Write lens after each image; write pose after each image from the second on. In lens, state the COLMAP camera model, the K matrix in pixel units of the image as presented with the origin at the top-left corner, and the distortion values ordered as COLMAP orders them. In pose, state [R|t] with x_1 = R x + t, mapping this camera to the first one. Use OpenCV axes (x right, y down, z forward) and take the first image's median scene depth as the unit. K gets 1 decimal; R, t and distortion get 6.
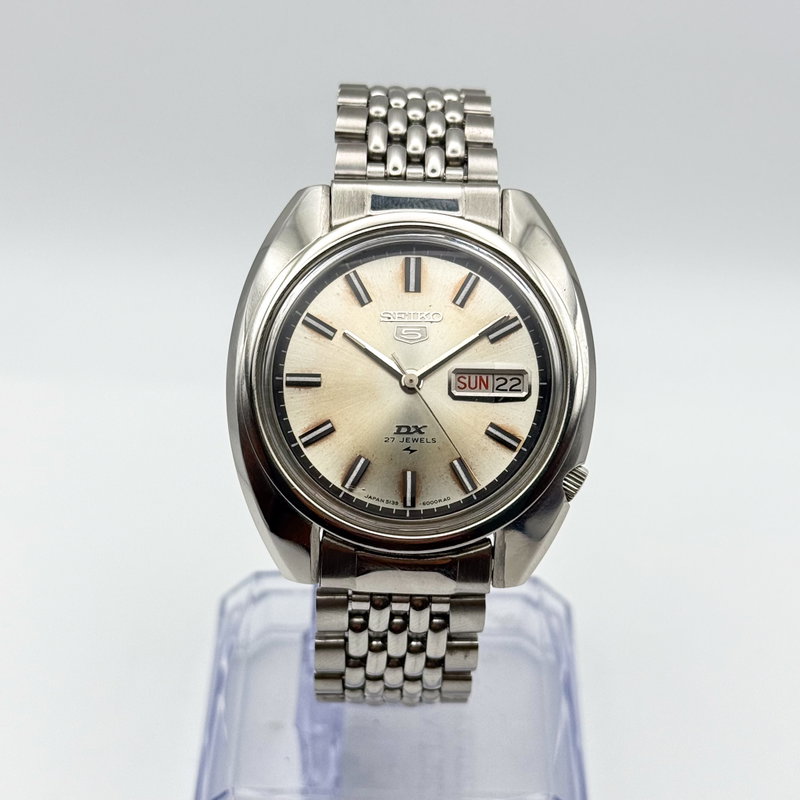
lens RADIAL K [[2016.8, 0, 400.0], [0, 2016.8, 400.0], [0, 0, 1]] dist [-0.086070, -0.030973]
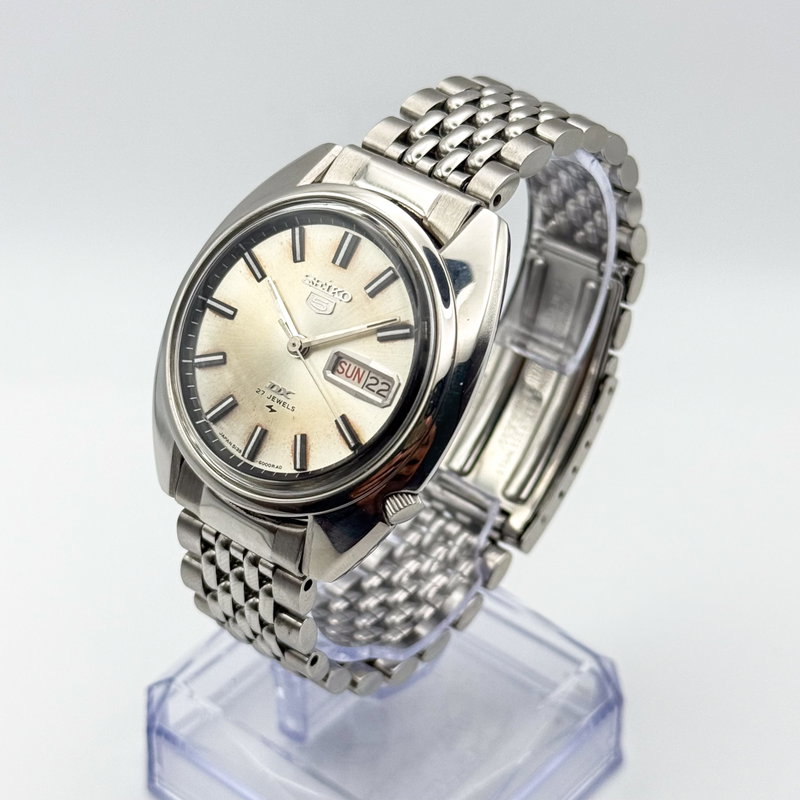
lens RADIAL K [[2016.8, 0, 400.0], [0, 2016.8, 400.0], [0, 0, 1]] dist [-0.086070, -0.030973]
pose [[0.782581, 0.374004, -0.497682, 0.554225], [-0.380263, 0.920137, 0.093530, -0.097752], [0.492917, 0.116055, 0.862302, 0.157770]]
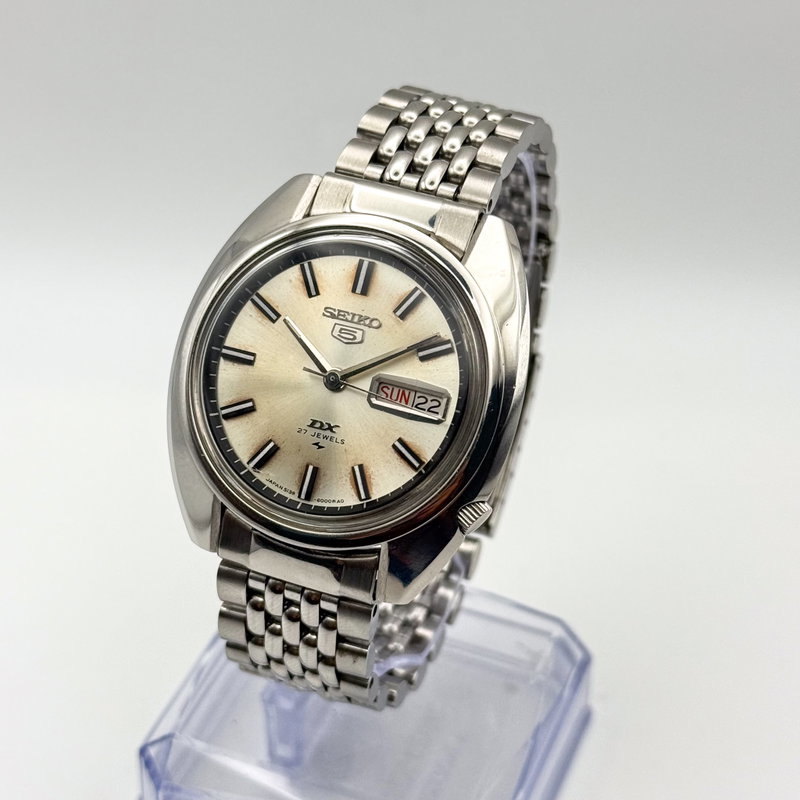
lens RADIAL K [[2016.8, 0, 400.0], [0, 2016.8, 400.0], [0, 0, 1]] dist [-0.086070, -0.030973]
pose [[0.937133, 0.223409, -0.268087, 0.308027], [-0.223708, 0.974199, 0.029846, -0.036620], [0.267838, 0.032003, 0.962932, 0.034507]]
